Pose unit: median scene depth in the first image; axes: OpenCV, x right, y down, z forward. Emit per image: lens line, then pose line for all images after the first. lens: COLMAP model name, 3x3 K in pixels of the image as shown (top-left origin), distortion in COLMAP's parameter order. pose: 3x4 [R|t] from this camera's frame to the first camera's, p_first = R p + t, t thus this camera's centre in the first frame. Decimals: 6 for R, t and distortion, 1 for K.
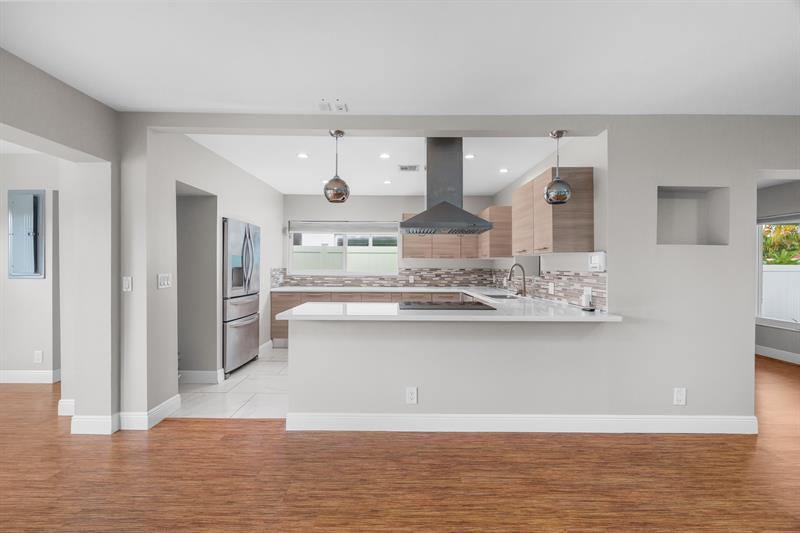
lens RADIAL K [[359.8, 0, 395.0], [0, 359.8, 266.7], [0, 0, 1]] dist [-0.004891, 0.000383]
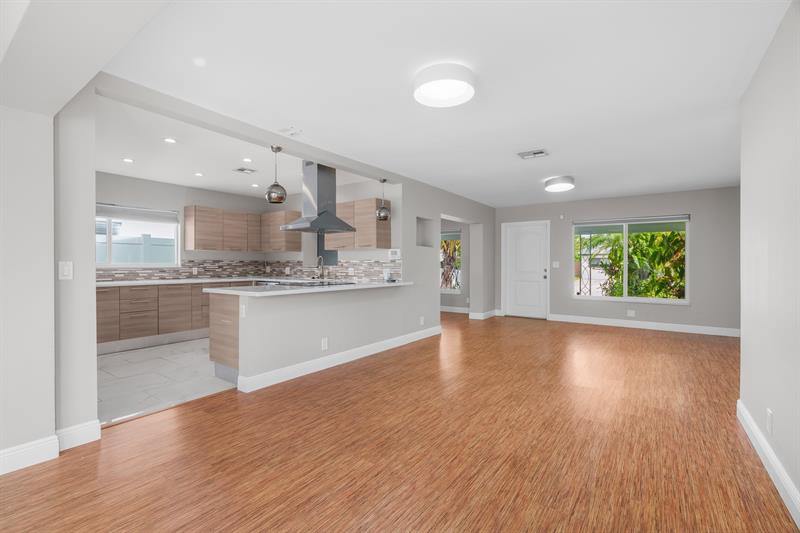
lens RADIAL K [[359.8, 0, 395.0], [0, 359.8, 266.7], [0, 0, 1]] dist [-0.004891, 0.000383]
pose [[0.591294, -0.009879, 0.806396, -0.682811], [0.003262, 0.999946, 0.009859, 0.023729], [-0.806450, -0.003199, 0.591294, -0.058681]]
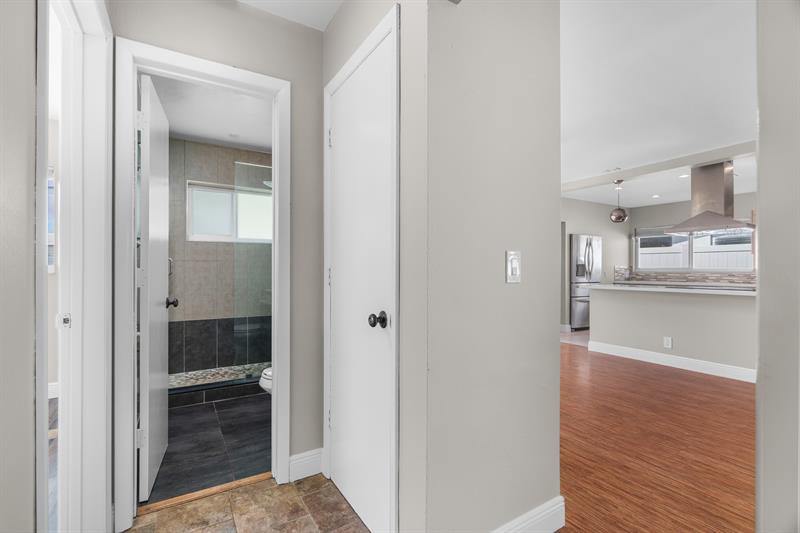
lens RADIAL K [[359.8, 0, 395.0], [0, 359.8, 266.7], [0, 0, 1]] dist [-0.004891, 0.000383]
pose [[0.518879, -0.009628, -0.854794, 0.542226], [-0.004133, 0.999897, -0.013772, 0.042920], [0.854838, 0.010679, 0.518785, -0.573353]]
